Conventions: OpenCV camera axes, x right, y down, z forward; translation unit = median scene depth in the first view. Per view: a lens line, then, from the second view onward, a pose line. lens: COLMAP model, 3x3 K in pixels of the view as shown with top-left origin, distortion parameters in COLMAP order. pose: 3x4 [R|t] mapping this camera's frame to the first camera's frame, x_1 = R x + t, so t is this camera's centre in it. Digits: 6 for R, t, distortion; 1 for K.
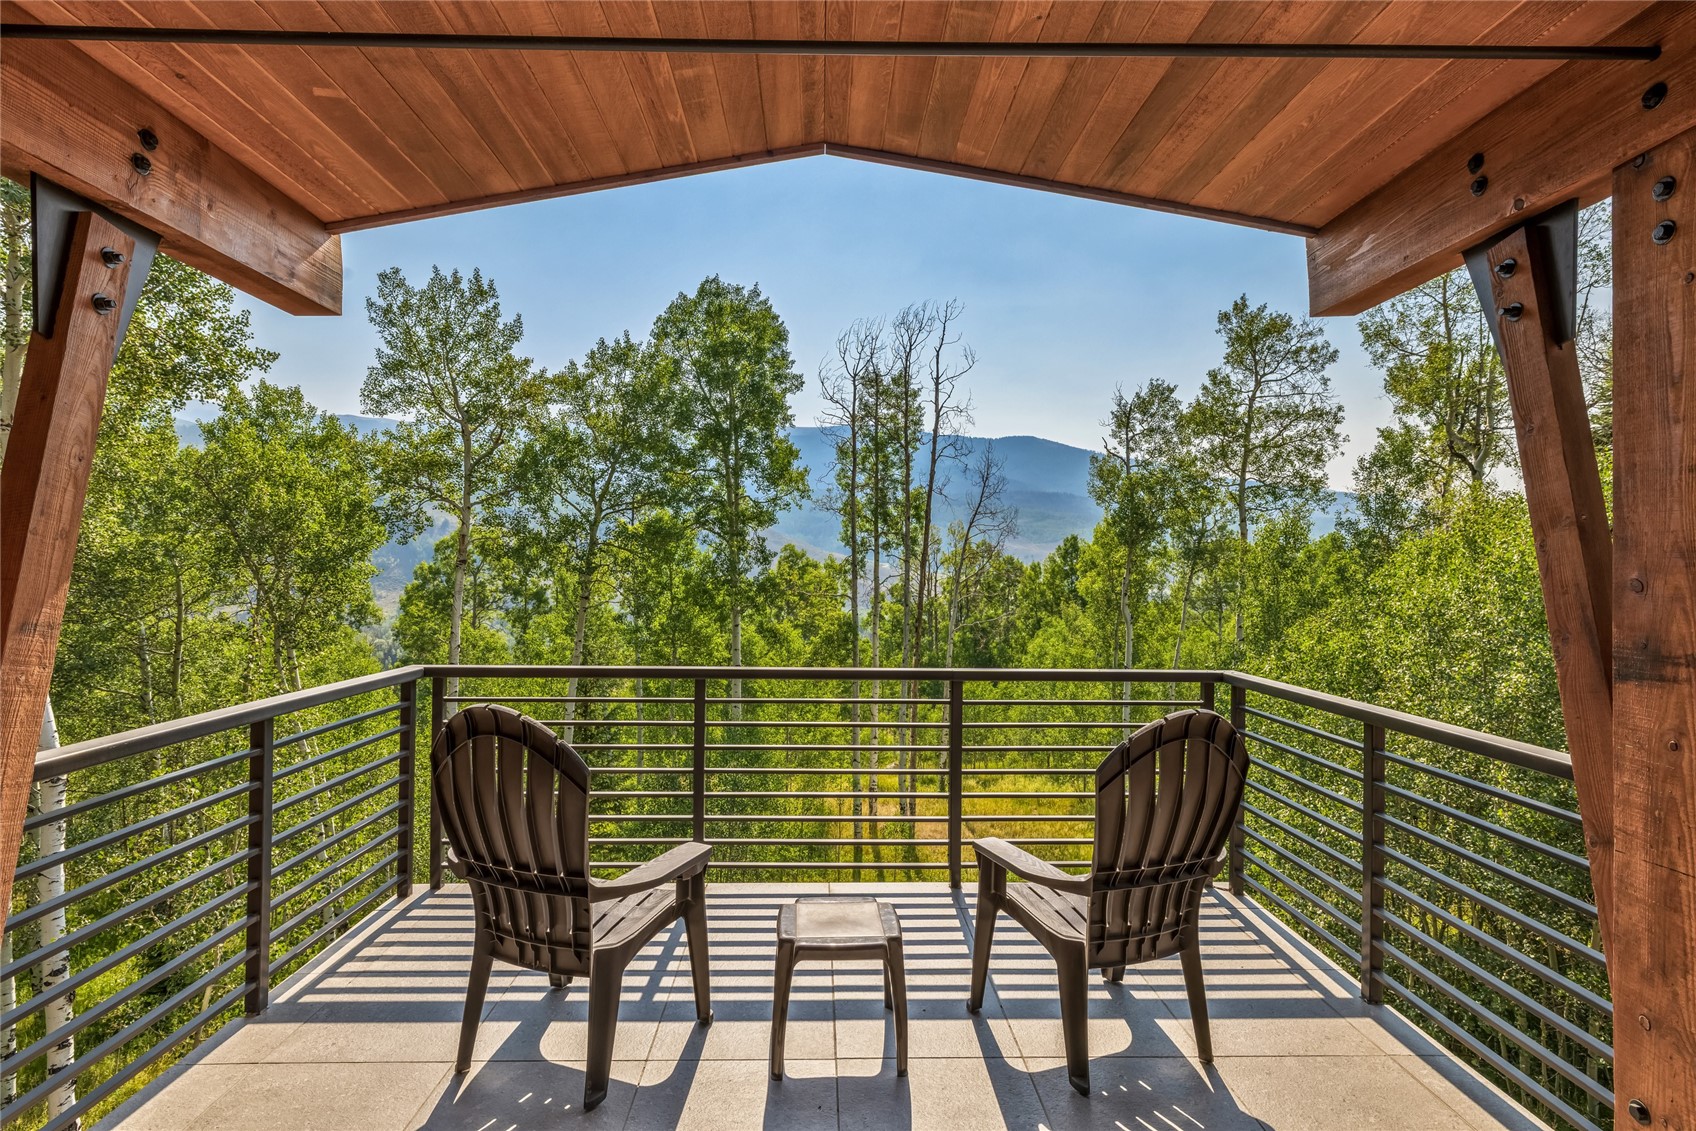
lens RADIAL K [[878.4, 0, 844.1], [0, 878.4, 566.6], [0, 0, 1]] dist [-0.000098, -0.000003]
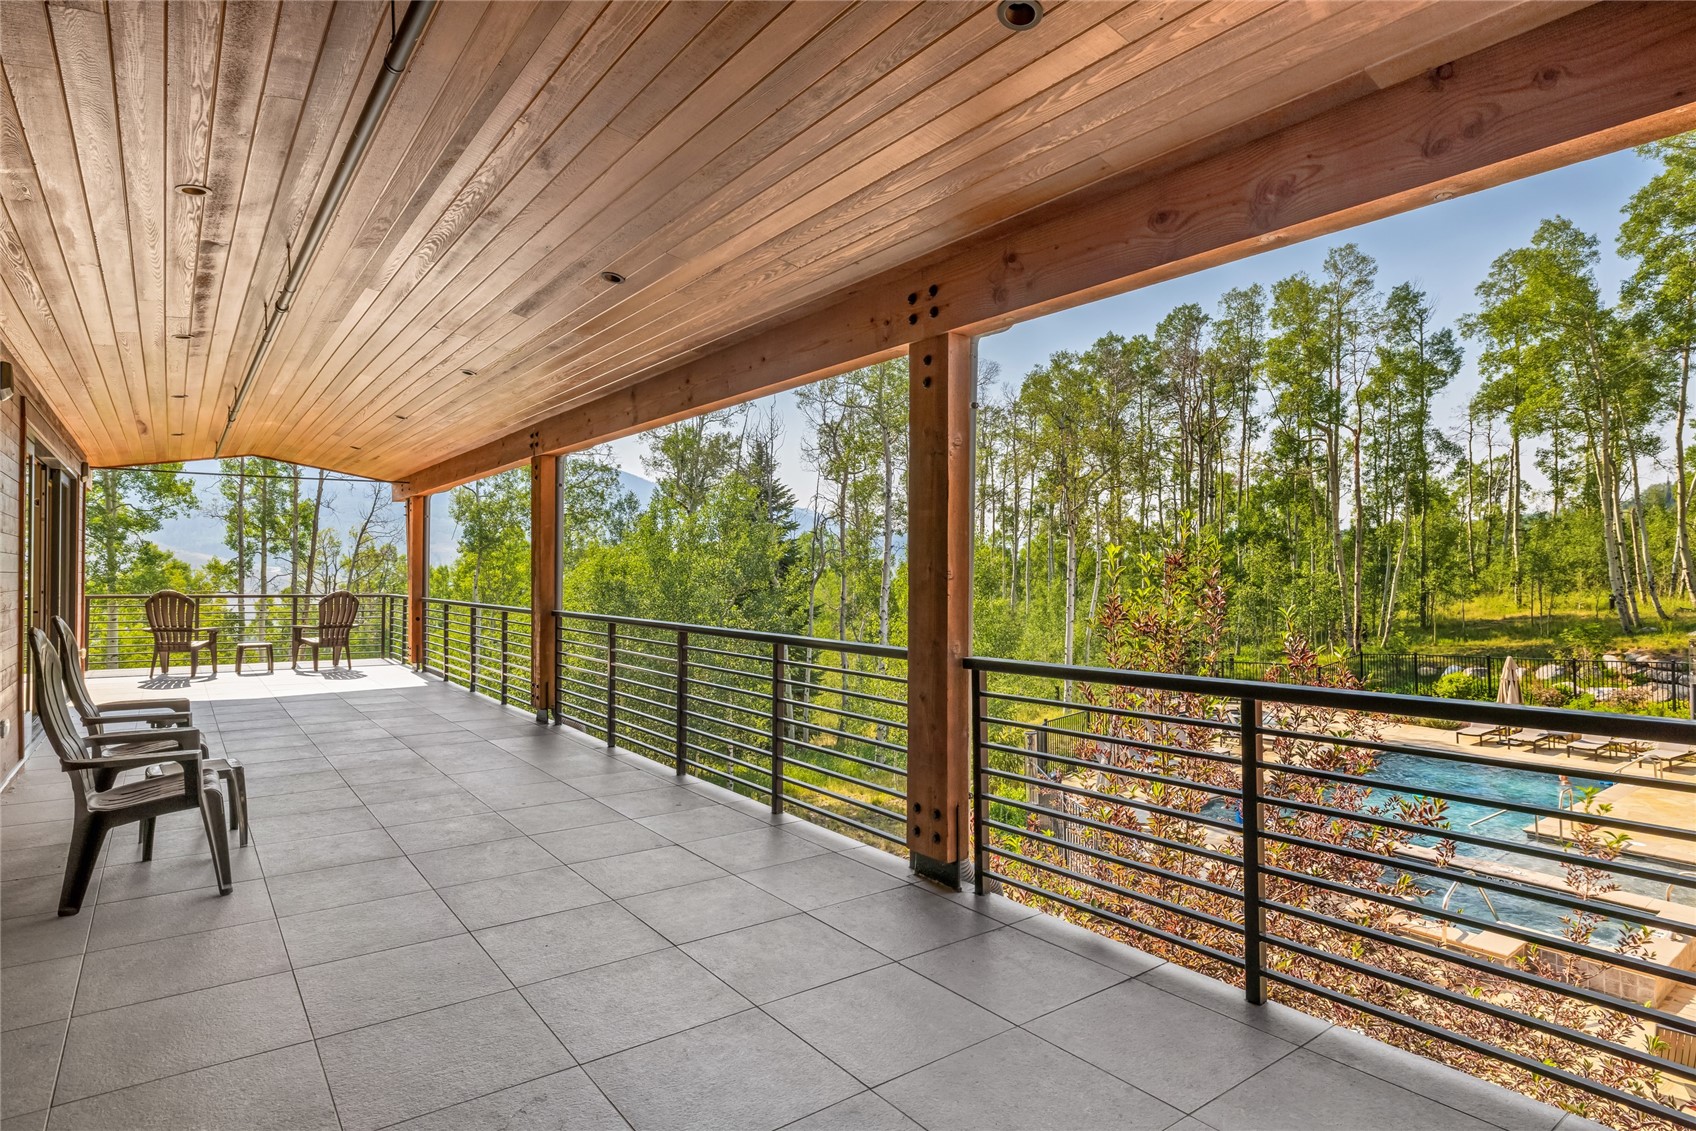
lens RADIAL K [[907.7, 0, 847.2], [0, 907.7, 560.8], [0, 0, 1]] dist [-0.002567, -0.000821]
pose [[0.819699, 0.008451, 0.572732, -0.016783], [-0.001440, 0.999918, -0.012693, 0.005173], [-0.572792, 0.009580, 0.819644, -0.409095]]
